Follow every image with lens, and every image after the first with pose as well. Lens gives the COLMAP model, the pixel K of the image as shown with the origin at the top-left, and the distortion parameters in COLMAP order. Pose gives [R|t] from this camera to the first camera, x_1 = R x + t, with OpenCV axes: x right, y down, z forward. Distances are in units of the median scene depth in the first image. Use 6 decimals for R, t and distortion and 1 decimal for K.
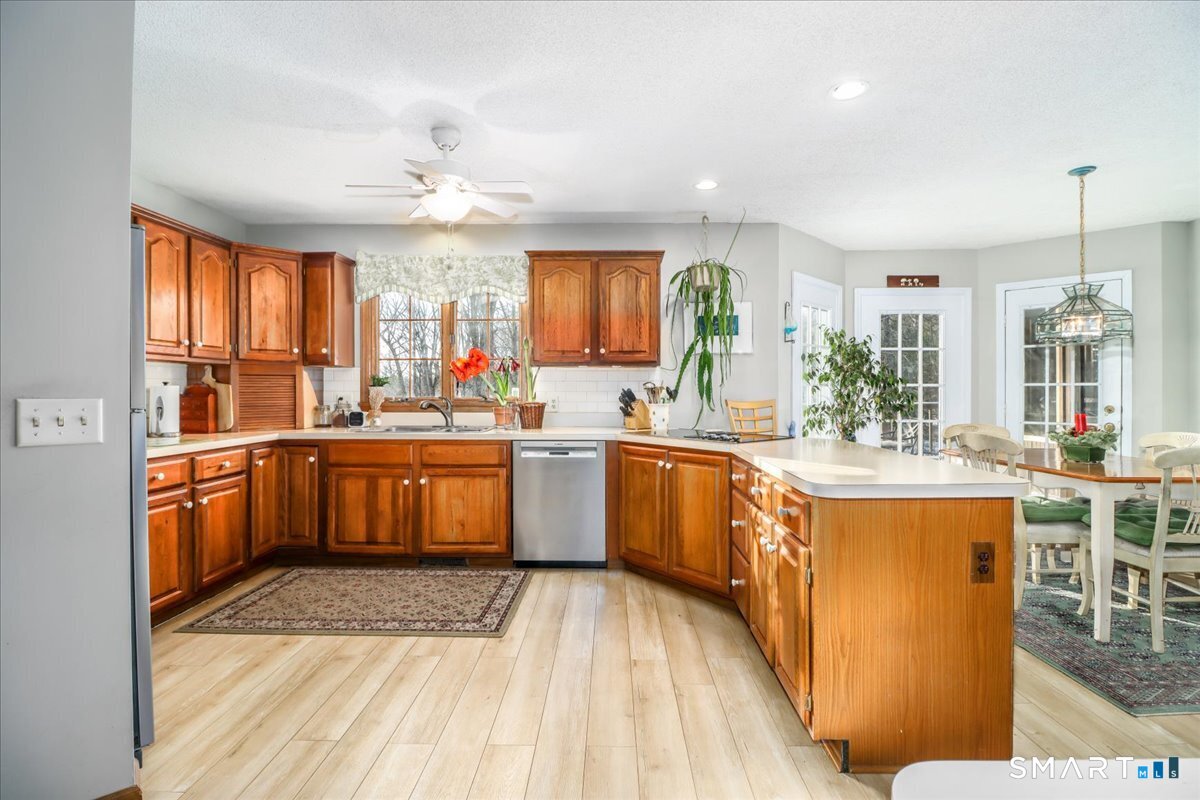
lens RADIAL K [[554.1, 0, 602.7], [0, 554.1, 397.4], [0, 0, 1]] dist [-0.017999, -0.007402]
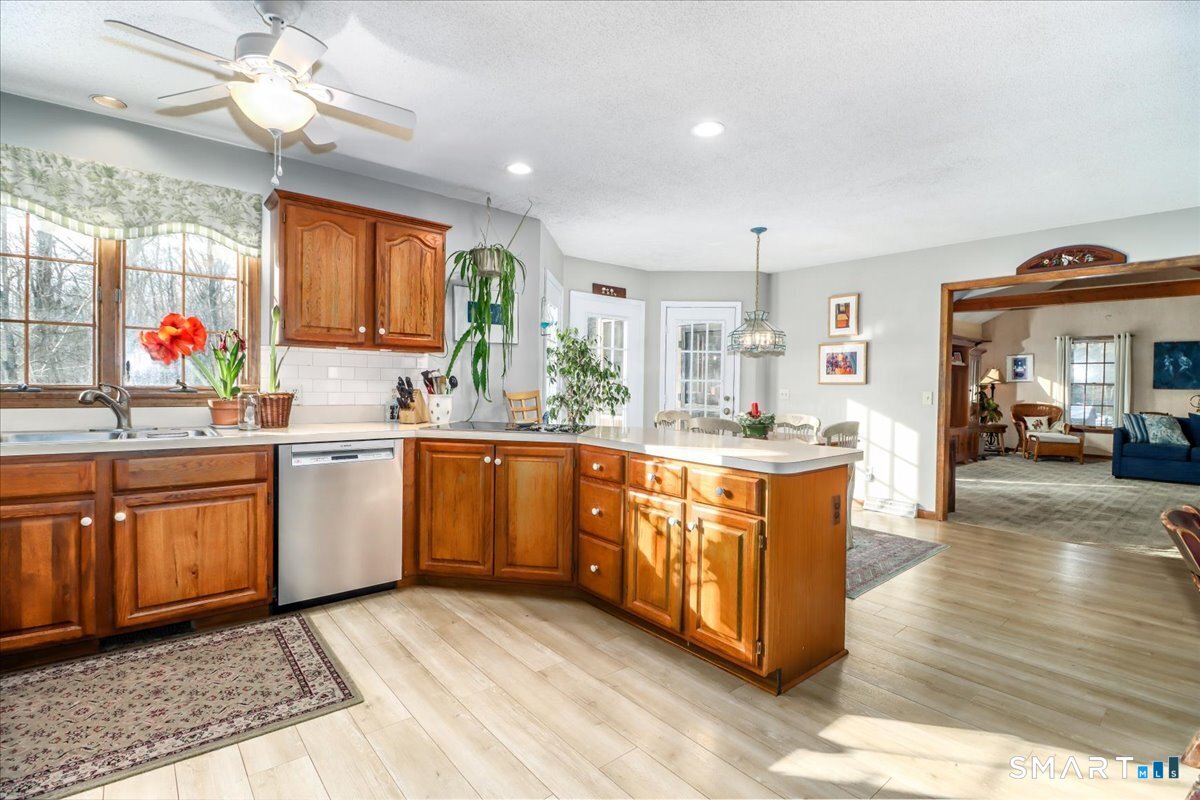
lens RADIAL K [[554.1, 0, 607.4], [0, 554.1, 396.8], [0, 0, 1]] dist [-0.017999, -0.007402]
pose [[0.745143, -0.001349, 0.666904, -0.320881], [-0.010060, 0.999861, 0.013262, 0.000140], [-0.666829, -0.016591, 0.745026, 0.160850]]
